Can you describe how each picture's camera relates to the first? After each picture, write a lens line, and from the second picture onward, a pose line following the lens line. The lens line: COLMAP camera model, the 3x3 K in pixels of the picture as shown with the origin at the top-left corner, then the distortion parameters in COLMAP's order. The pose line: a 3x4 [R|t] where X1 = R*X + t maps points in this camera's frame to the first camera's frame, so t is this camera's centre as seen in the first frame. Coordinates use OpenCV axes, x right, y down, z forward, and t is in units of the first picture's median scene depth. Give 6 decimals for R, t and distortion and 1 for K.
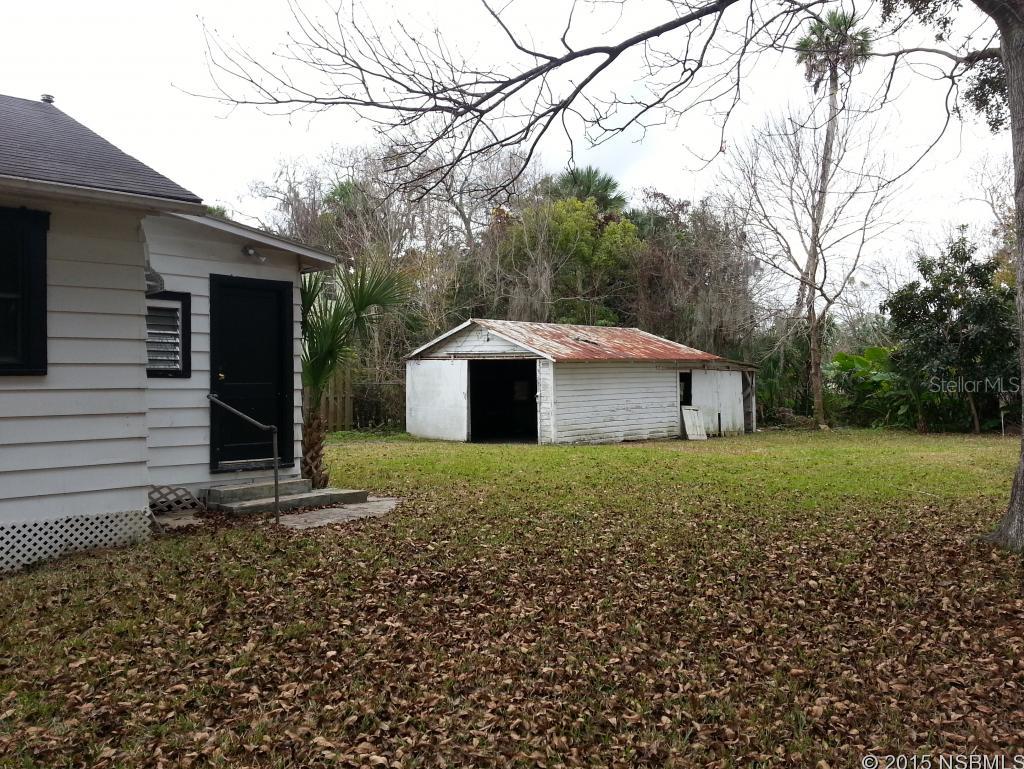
lens RADIAL K [[839.1, 0, 460.7], [0, 839.1, 369.5], [0, 0, 1]] dist [0.054056, -0.122003]
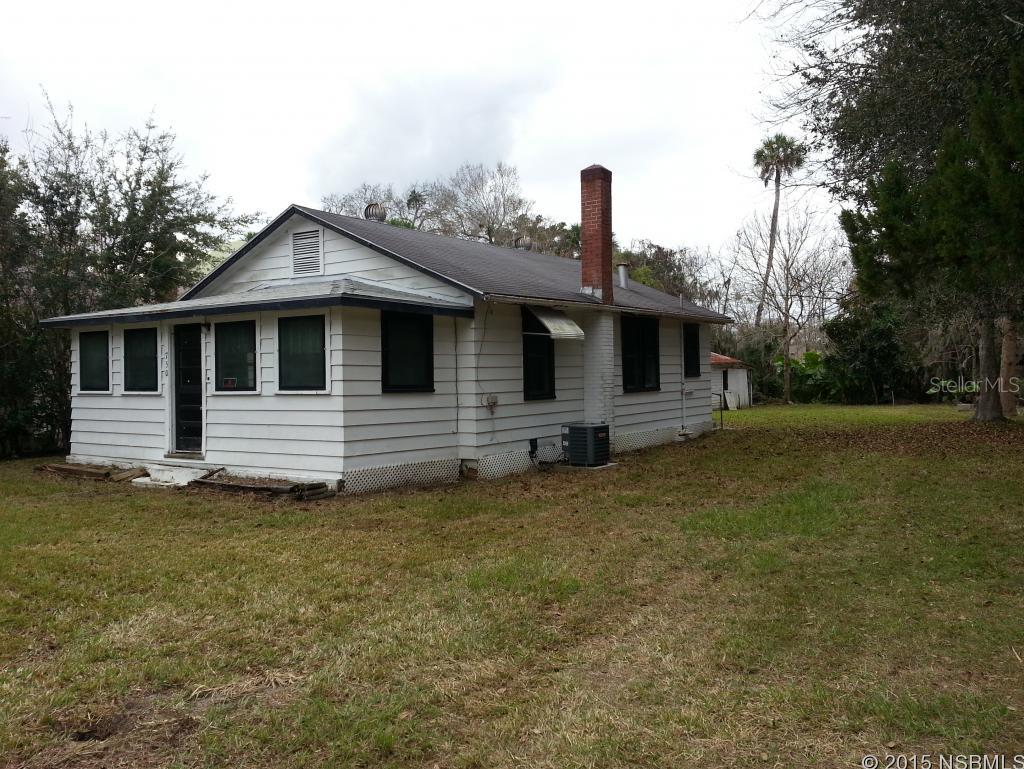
lens RADIAL K [[839.1, 0, 480.0], [0, 839.1, 368.2], [0, 0, 1]] dist [0.054056, -0.122003]
pose [[0.981130, -0.010961, 0.193039, -0.505931], [0.010405, 0.999938, 0.003890, -0.011720], [-0.193070, -0.001807, 0.981183, -0.522769]]
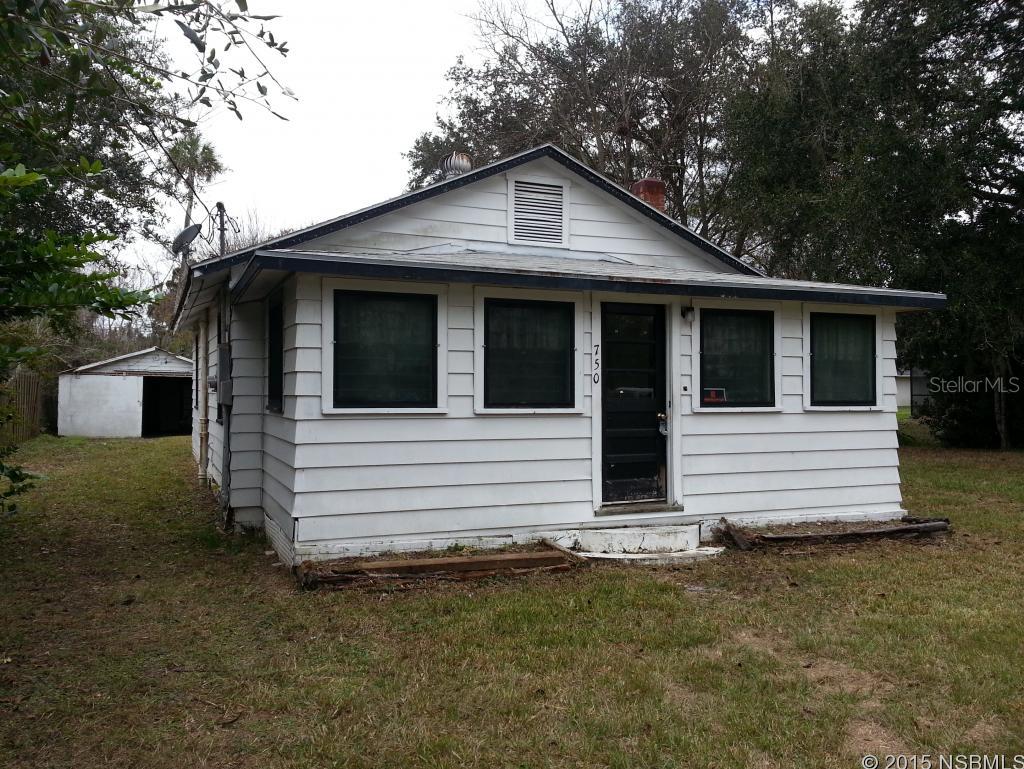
lens RADIAL K [[839.1, 0, 515.8], [0, 839.1, 382.6], [0, 0, 1]] dist [0.054056, -0.122003]
pose [[0.361644, 0.010117, 0.932261, -0.935827], [-0.016703, 0.999851, -0.004370, -0.004733], [-0.932167, -0.013991, 0.361759, -0.023894]]
